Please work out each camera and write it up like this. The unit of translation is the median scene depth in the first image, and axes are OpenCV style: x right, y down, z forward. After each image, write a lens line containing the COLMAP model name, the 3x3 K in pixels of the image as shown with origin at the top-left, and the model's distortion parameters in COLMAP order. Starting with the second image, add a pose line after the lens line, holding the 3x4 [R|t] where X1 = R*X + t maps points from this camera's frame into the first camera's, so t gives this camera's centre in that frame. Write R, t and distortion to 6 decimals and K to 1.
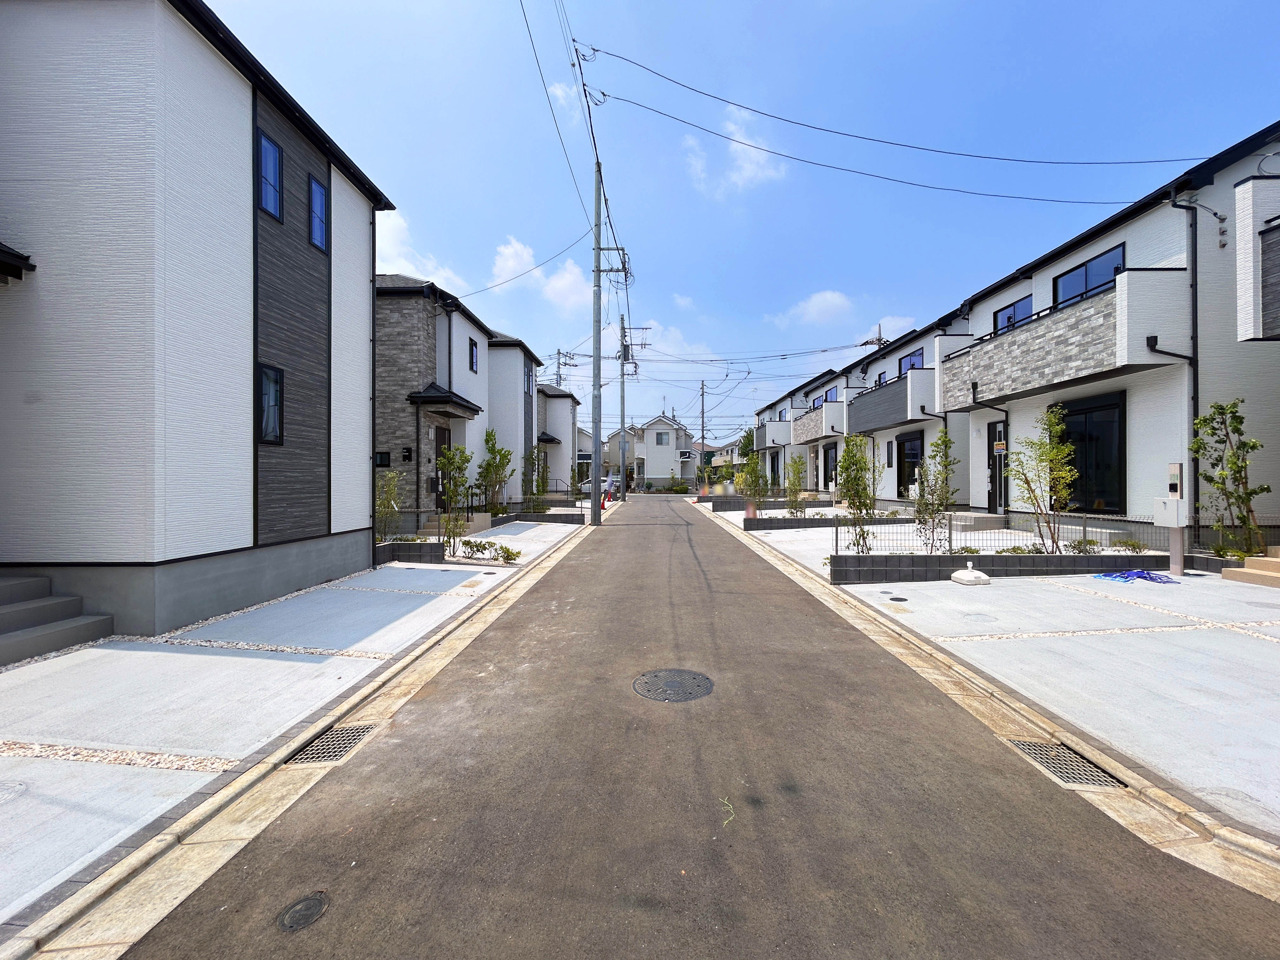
lens RADIAL K [[517.7, 0, 641.0], [0, 517.7, 478.4], [0, 0, 1]] dist [0.000948, 0.000944]
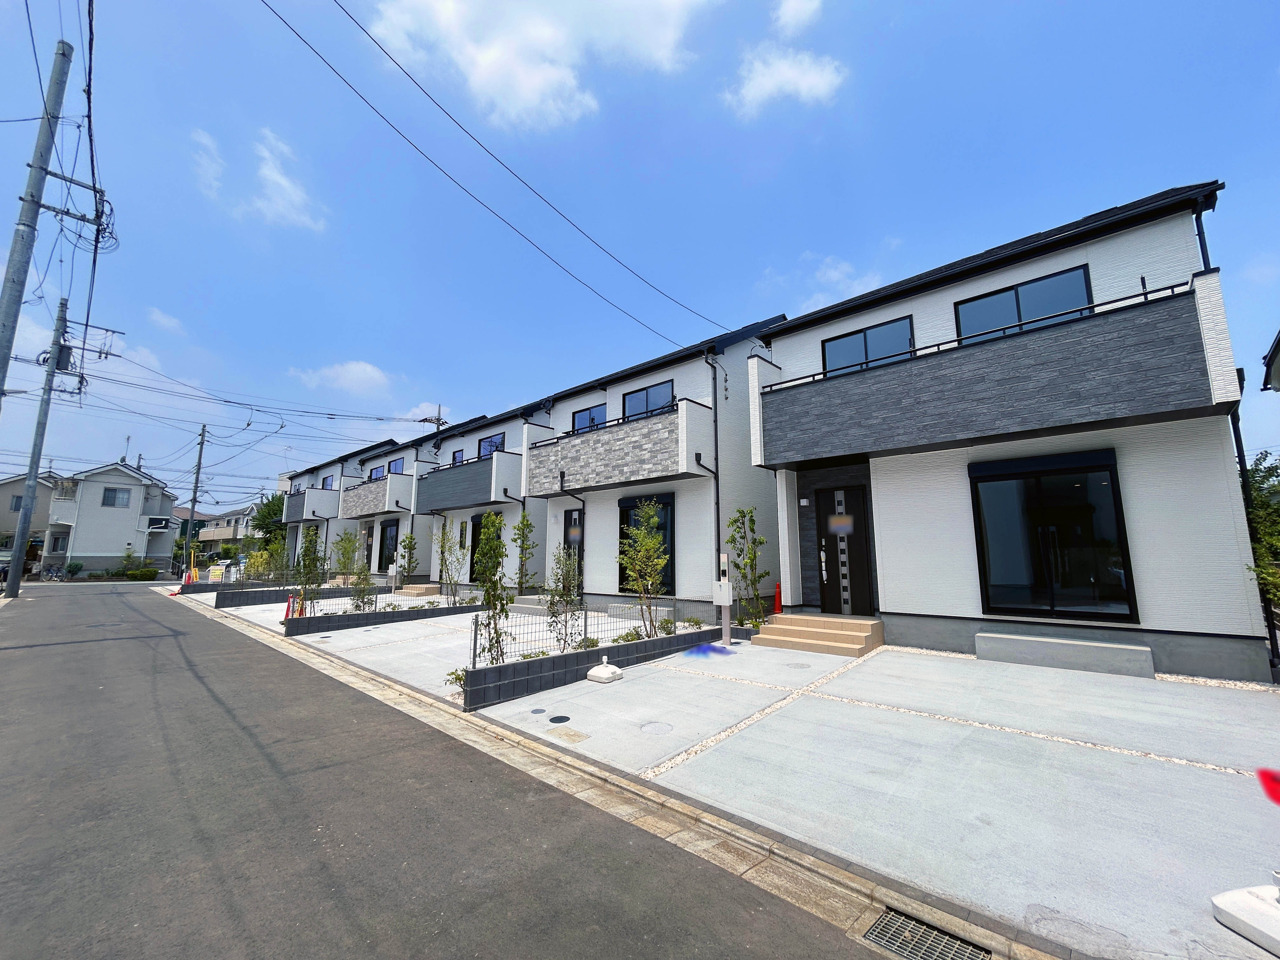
lens RADIAL K [[517.9, 0, 641.7], [0, 517.9, 478.4], [0, 0, 1]] dist [0.000182, 0.000510]
pose [[0.660314, 0.118775, 0.741538, -0.042171], [-0.005953, 0.988211, -0.152985, -0.010728], [-0.750966, 0.096604, 0.653236, 0.206658]]
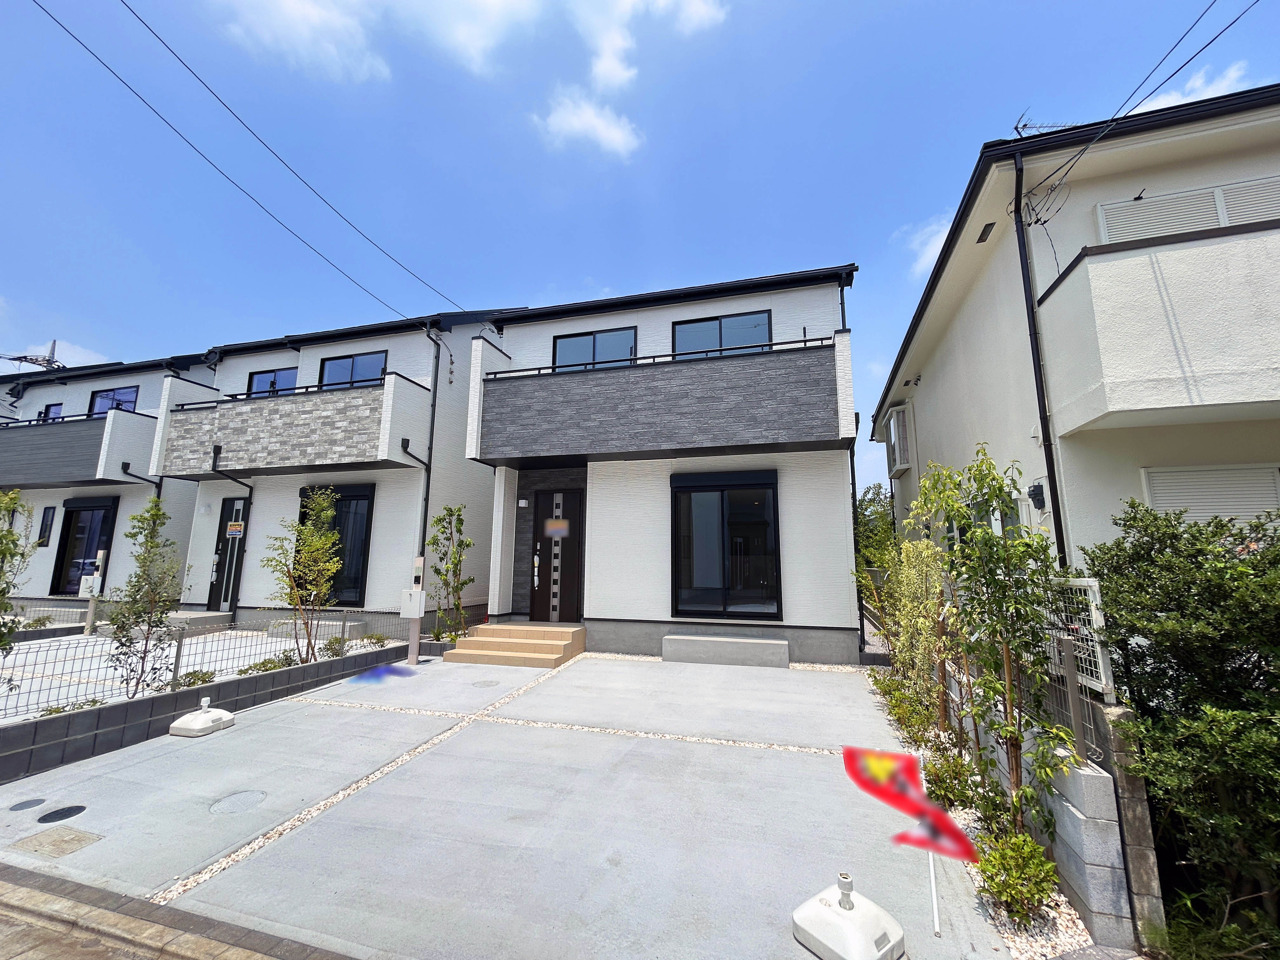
lens RADIAL K [[517.7, 0, 641.0], [0, 517.7, 478.4], [0, 0, 1]] dist [0.000948, 0.000944]
pose [[0.251911, 0.164443, 0.953677, 0.057756], [-0.012234, 0.985920, -0.166771, -0.010574], [-0.967673, 0.030344, 0.250376, 0.186510]]
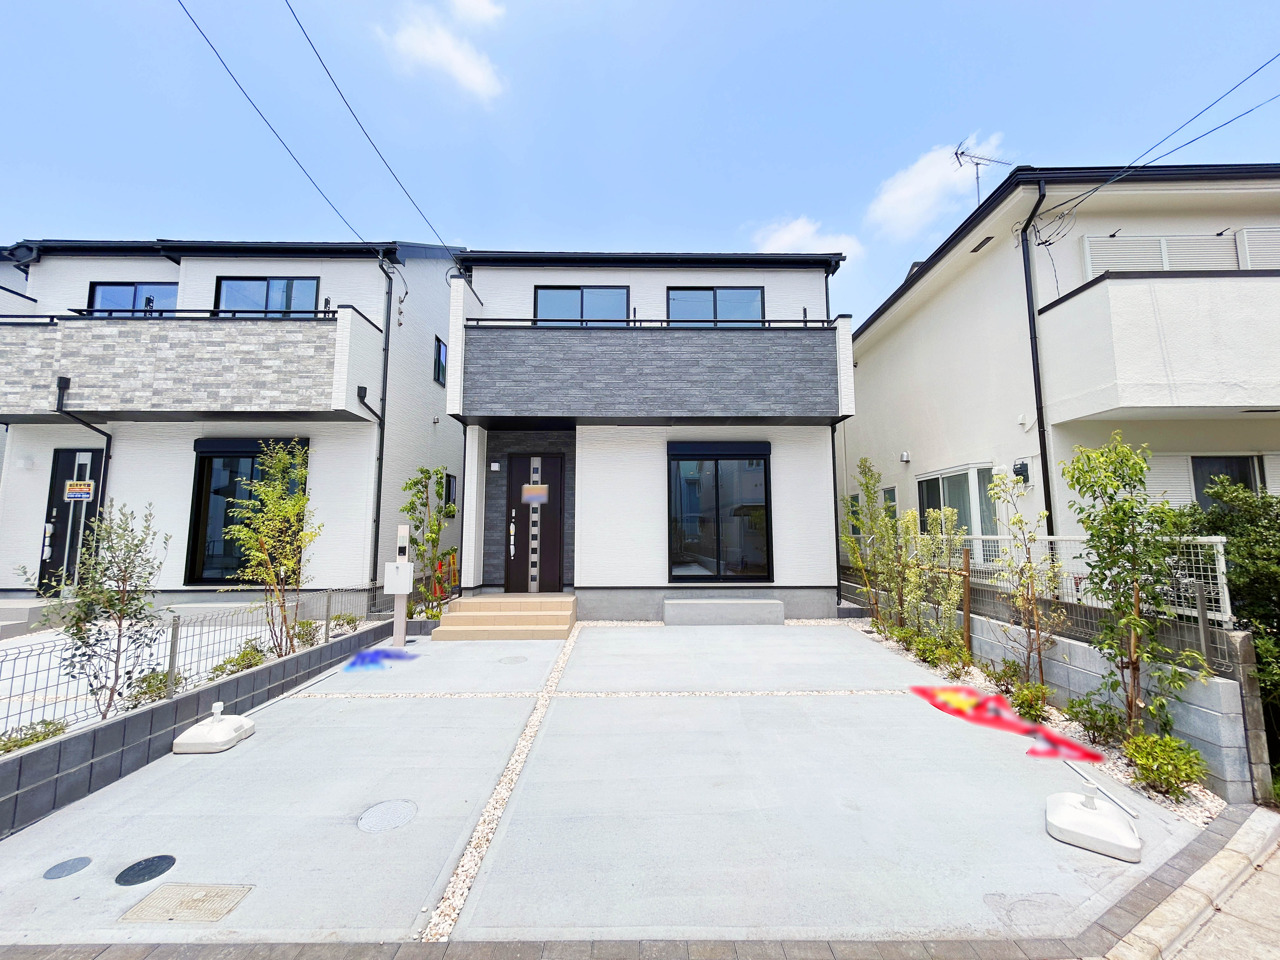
lens RADIAL K [[517.7, 0, 641.0], [0, 517.7, 478.4], [0, 0, 1]] dist [0.000948, 0.000944]
pose [[-0.035434, 0.109605, 0.993343, 0.045220], [-0.002342, 0.993956, -0.109757, -0.006927], [-0.999369, -0.006215, -0.034963, 0.404186]]
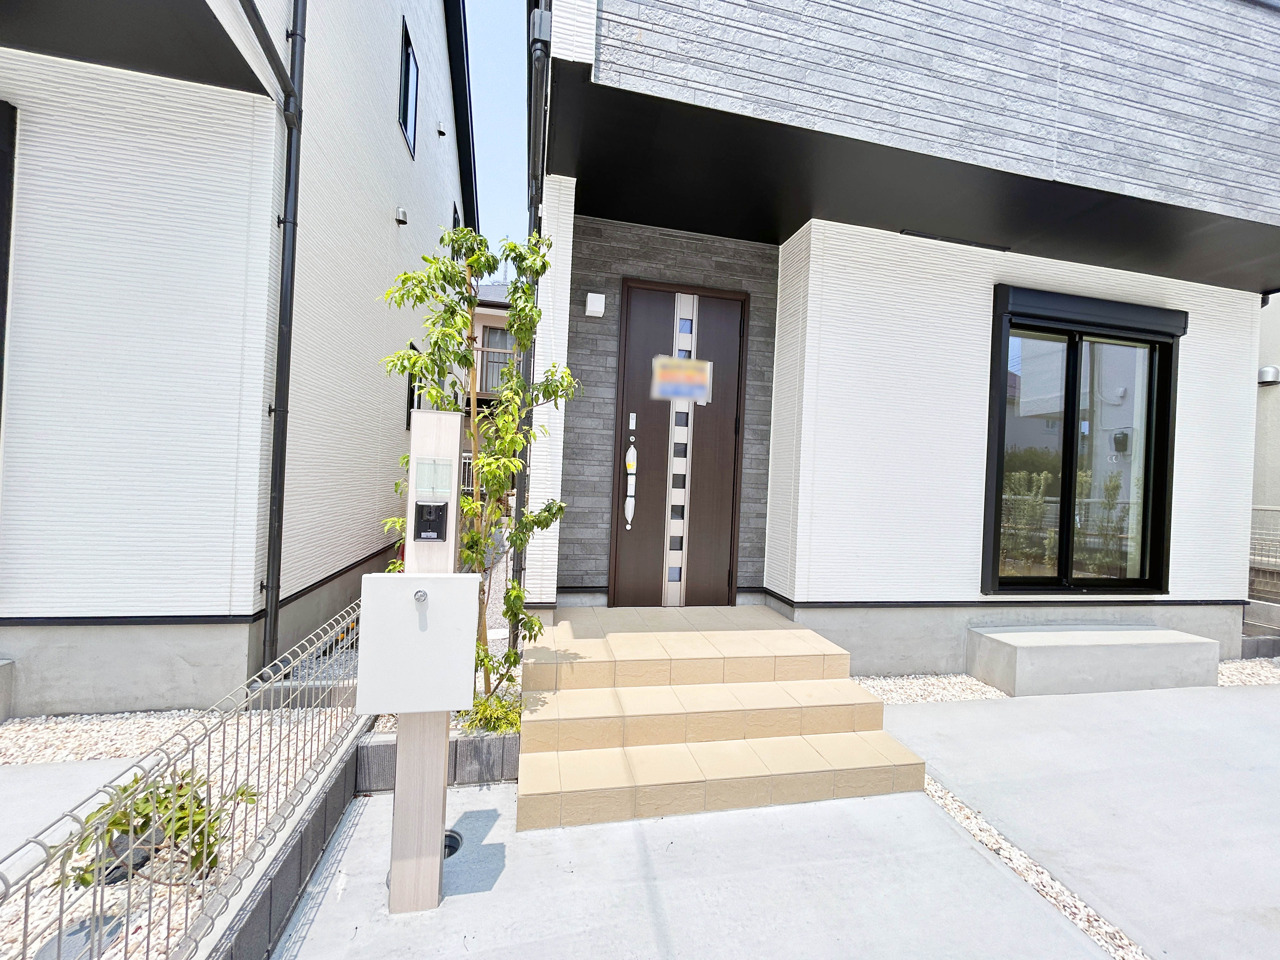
lens RADIAL K [[517.7, 0, 641.0], [0, 517.7, 478.4], [0, 0, 1]] dist [0.000948, 0.000944]
pose [[-0.232463, -0.008113, 0.972571, 0.529201], [-0.050783, 0.998702, -0.003808, -0.003000], [-0.971279, -0.050276, -0.232573, 0.647403]]
